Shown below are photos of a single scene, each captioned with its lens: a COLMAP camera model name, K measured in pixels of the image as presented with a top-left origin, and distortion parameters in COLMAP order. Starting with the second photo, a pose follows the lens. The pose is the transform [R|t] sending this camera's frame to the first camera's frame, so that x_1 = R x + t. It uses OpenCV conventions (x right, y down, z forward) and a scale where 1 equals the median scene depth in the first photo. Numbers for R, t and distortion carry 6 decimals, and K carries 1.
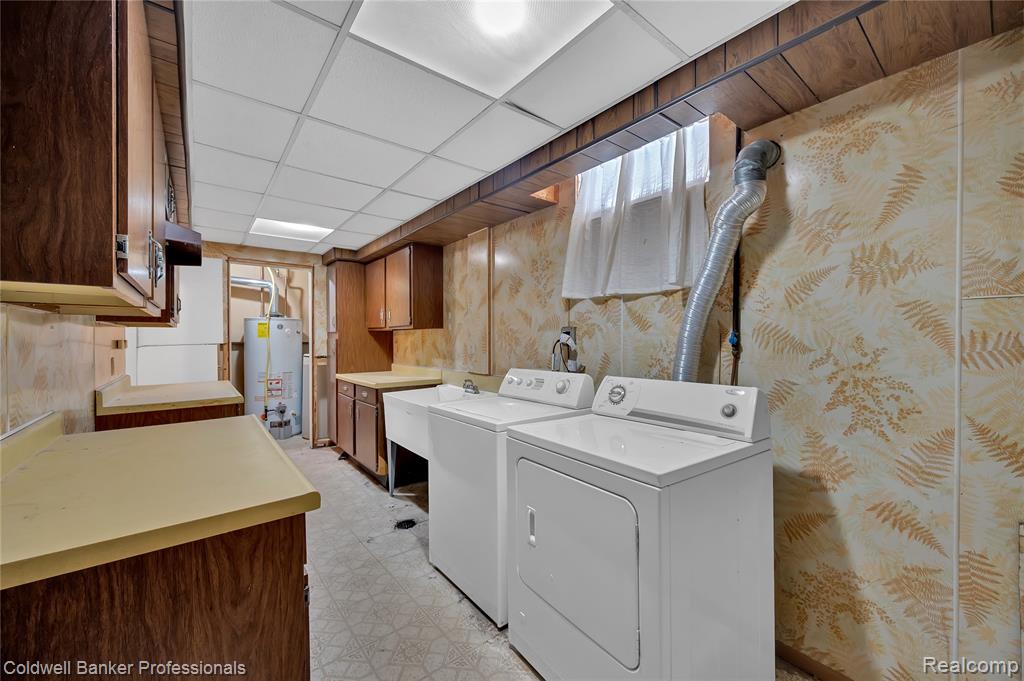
lens RADIAL K [[400.2, 0, 511.7], [0, 400.2, 340.0], [0, 0, 1]] dist [0.000327, -0.000320]
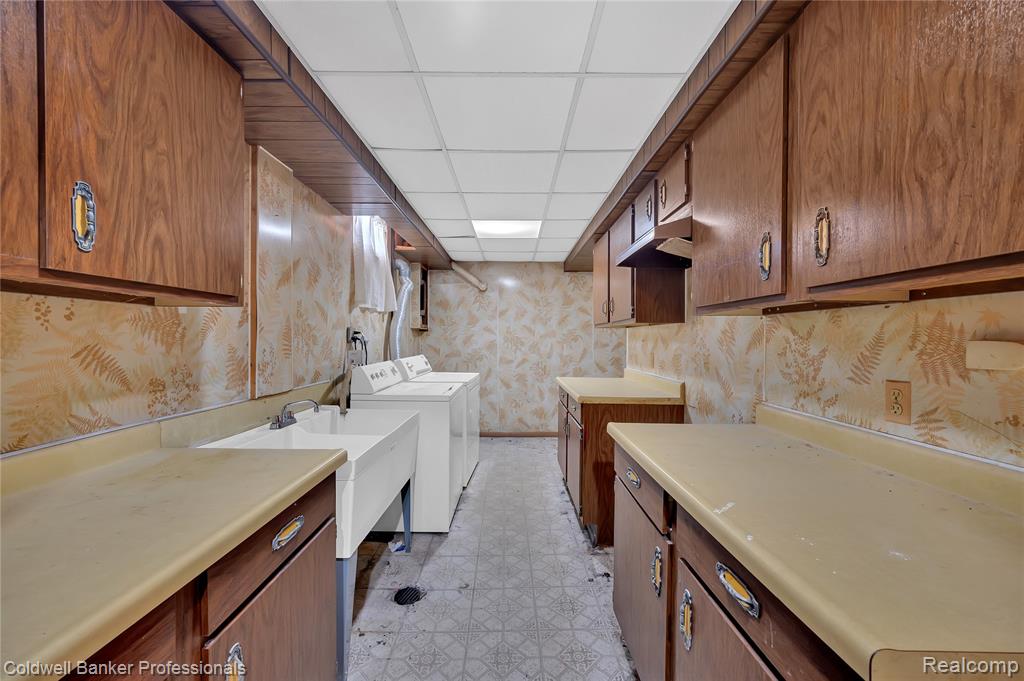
lens RADIAL K [[400.2, 0, 511.1], [0, 400.2, 340.5], [0, 0, 1]] dist [0.000327, -0.000320]
pose [[-0.781726, -0.004466, 0.623606, -0.900950], [0.003203, 0.999932, 0.011176, -0.003503], [-0.623613, 0.010734, -0.781659, 1.519928]]
